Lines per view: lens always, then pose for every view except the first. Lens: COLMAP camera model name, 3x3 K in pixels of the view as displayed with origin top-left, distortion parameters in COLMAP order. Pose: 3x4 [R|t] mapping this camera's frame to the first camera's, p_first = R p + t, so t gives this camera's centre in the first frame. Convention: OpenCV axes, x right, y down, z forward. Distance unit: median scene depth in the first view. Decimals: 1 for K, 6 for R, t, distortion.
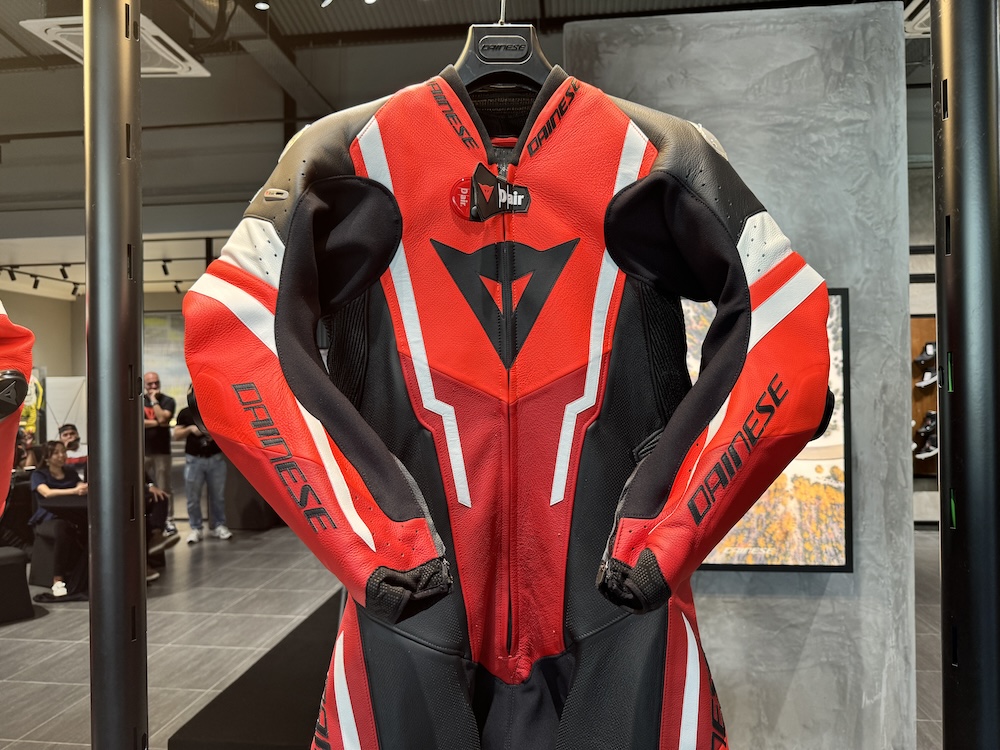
lens RADIAL K [[727.5, 0, 504.5], [0, 727.5, 377.7], [0, 0, 1]] dist [0.018814, -0.017176]
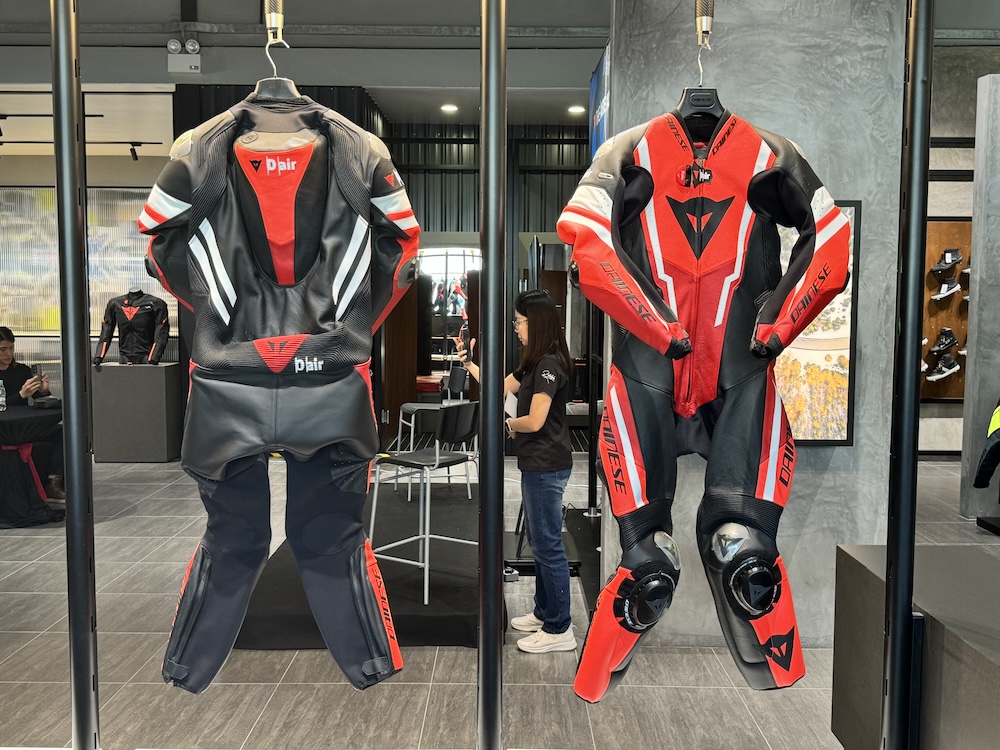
lens RADIAL K [[1046.0, 0, 498.7], [0, 1046.0, 377.5], [0, 0, 1]] dist [0.068580, 0.000000]
pose [[0.993491, 0.008494, 0.113596, -0.263394], [-0.017982, 0.996407, 0.082763, 0.025263], [-0.112485, -0.084267, 0.990074, -0.564697]]
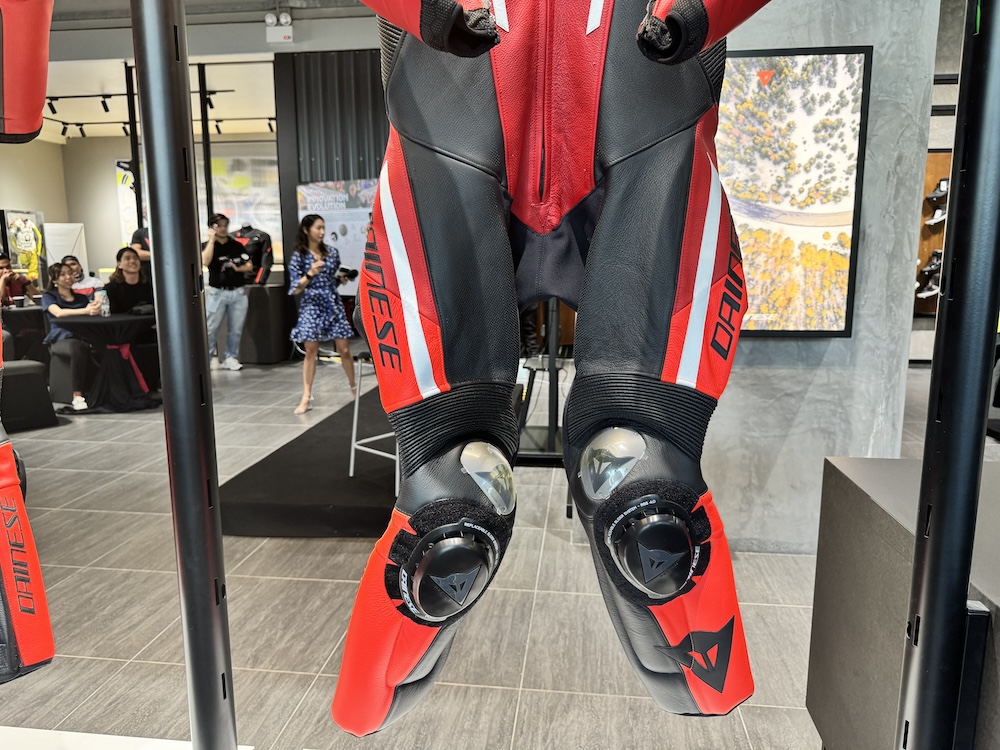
lens RADIAL K [[727.5, 0, 501.0], [0, 727.5, 376.4], [0, 0, 1]] dist [0.018814, -0.017176]
pose [[0.999951, 0.009469, -0.002977, -0.014677], [-0.008835, 0.985777, 0.167825, 0.142077], [0.004524, -0.167790, 0.985812, -0.029809]]
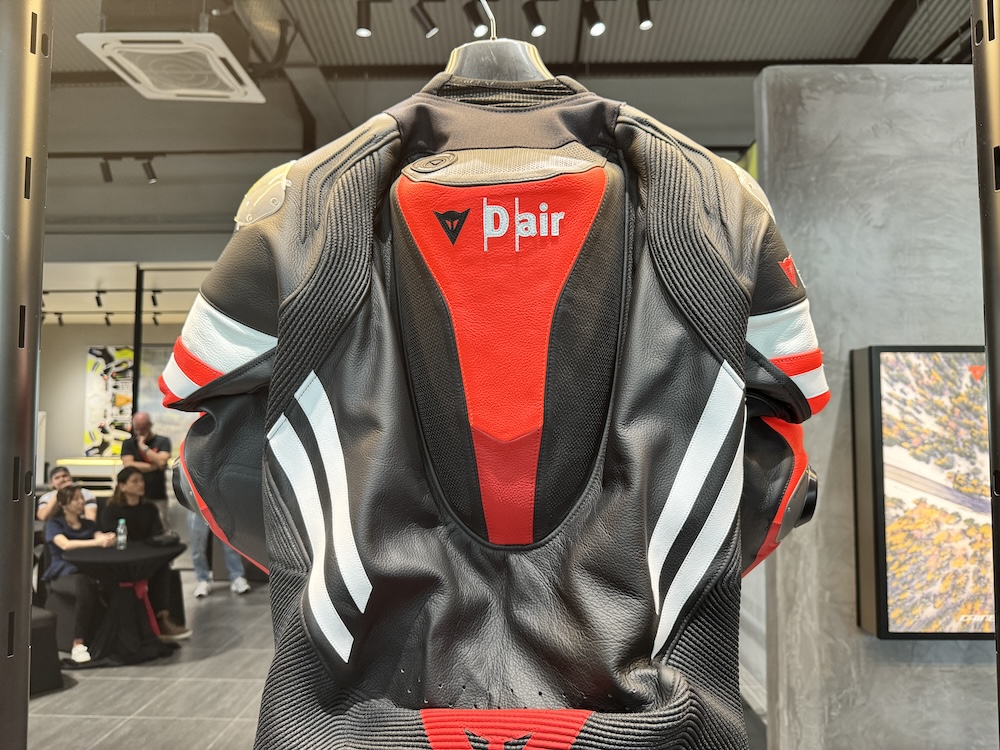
lens RADIAL K [[727.5, 0, 500.9], [0, 727.5, 376.1], [0, 0, 1]] dist [0.018814, -0.017176]
pose [[0.995665, 0.019073, 0.091037, -0.365899], [-0.014090, 0.998383, -0.055068, -0.015574], [-0.091940, 0.053547, 0.994324, 0.089403]]
